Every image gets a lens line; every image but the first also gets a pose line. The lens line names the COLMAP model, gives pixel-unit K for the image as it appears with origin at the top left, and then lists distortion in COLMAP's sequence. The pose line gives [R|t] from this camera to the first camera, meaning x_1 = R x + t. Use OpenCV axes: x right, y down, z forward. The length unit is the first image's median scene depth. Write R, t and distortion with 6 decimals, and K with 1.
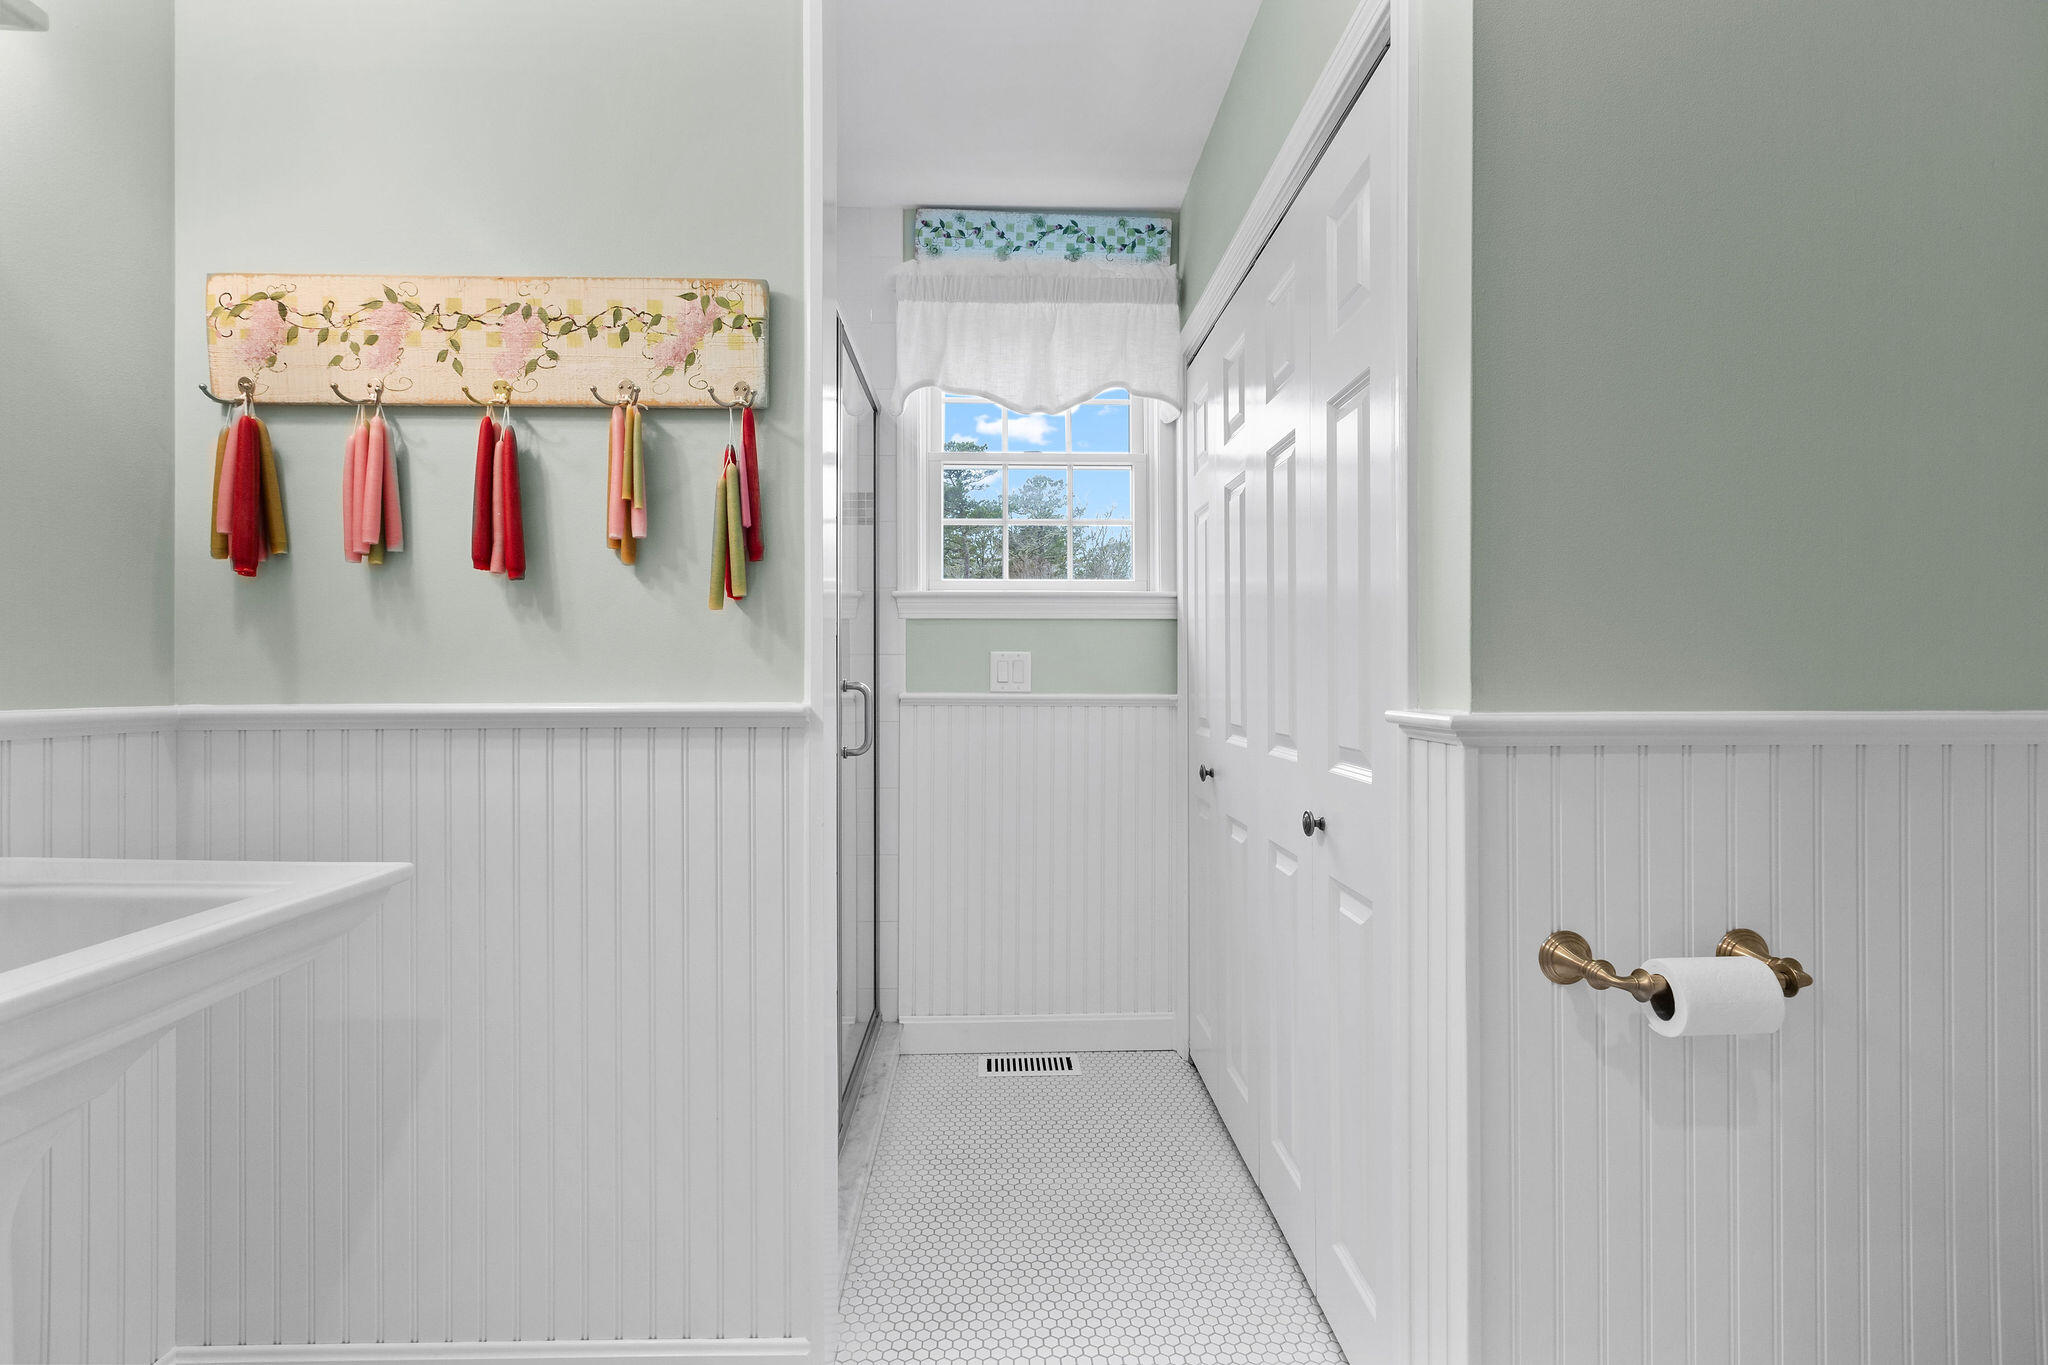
lens RADIAL K [[925.5, 0, 1014.8], [0, 925.5, 674.2], [0, 0, 1]] dist [0.006753, -0.000086]
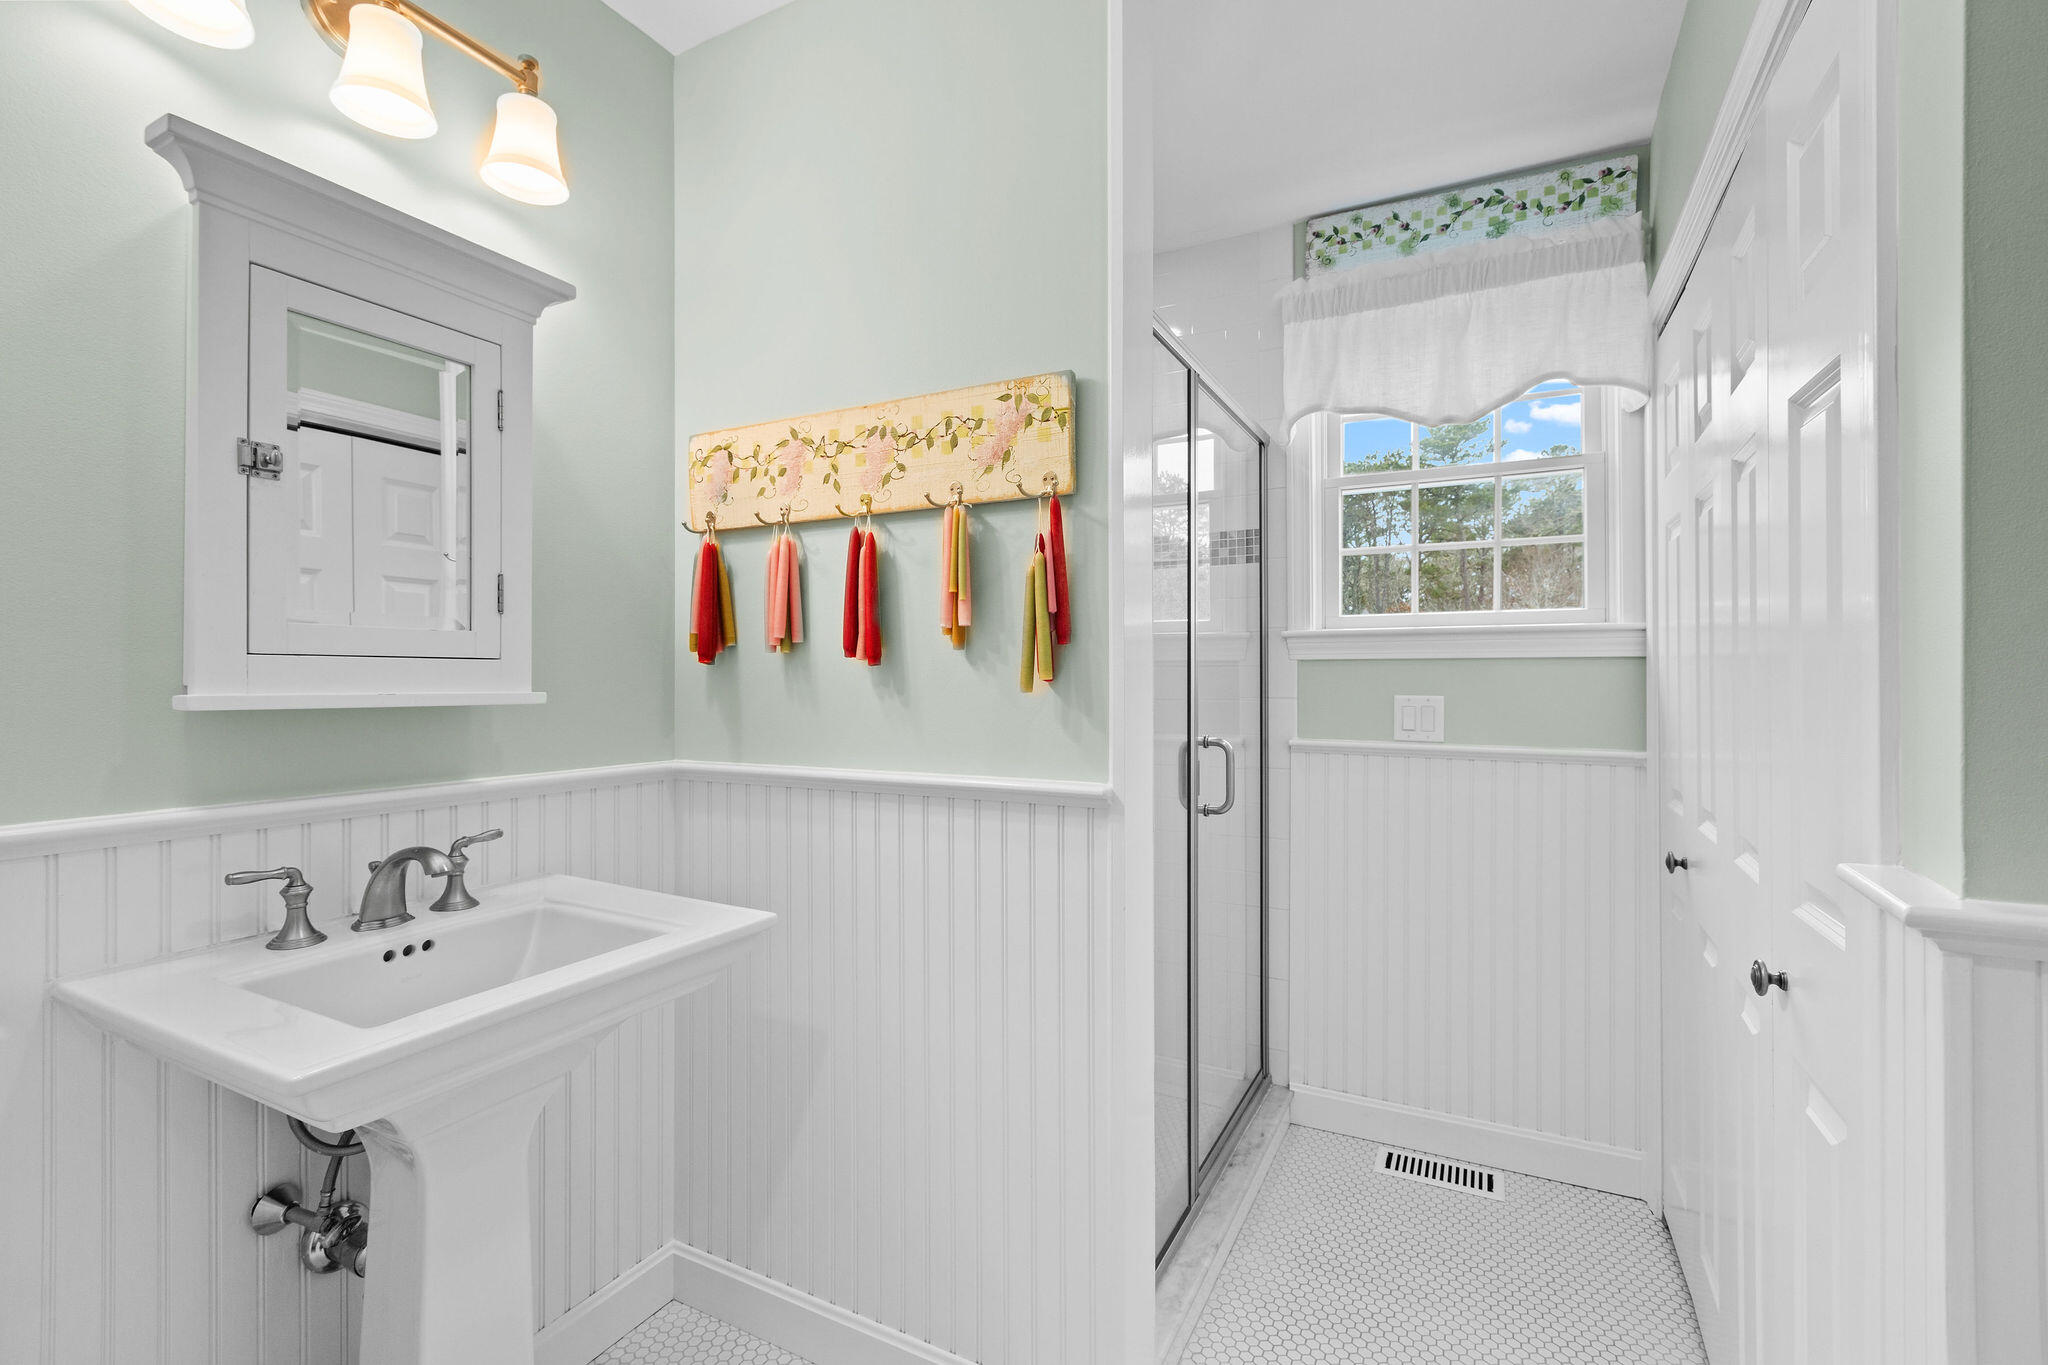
lens RADIAL K [[925.5, 0, 1014.8], [0, 925.5, 674.2], [0, 0, 1]] dist [0.006753, -0.000086]
pose [[0.870882, -0.002553, -0.491485, 0.175683], [0.003532, 0.999993, 0.001065, -0.088275], [0.491479, -0.002664, 0.870885, 0.076016]]
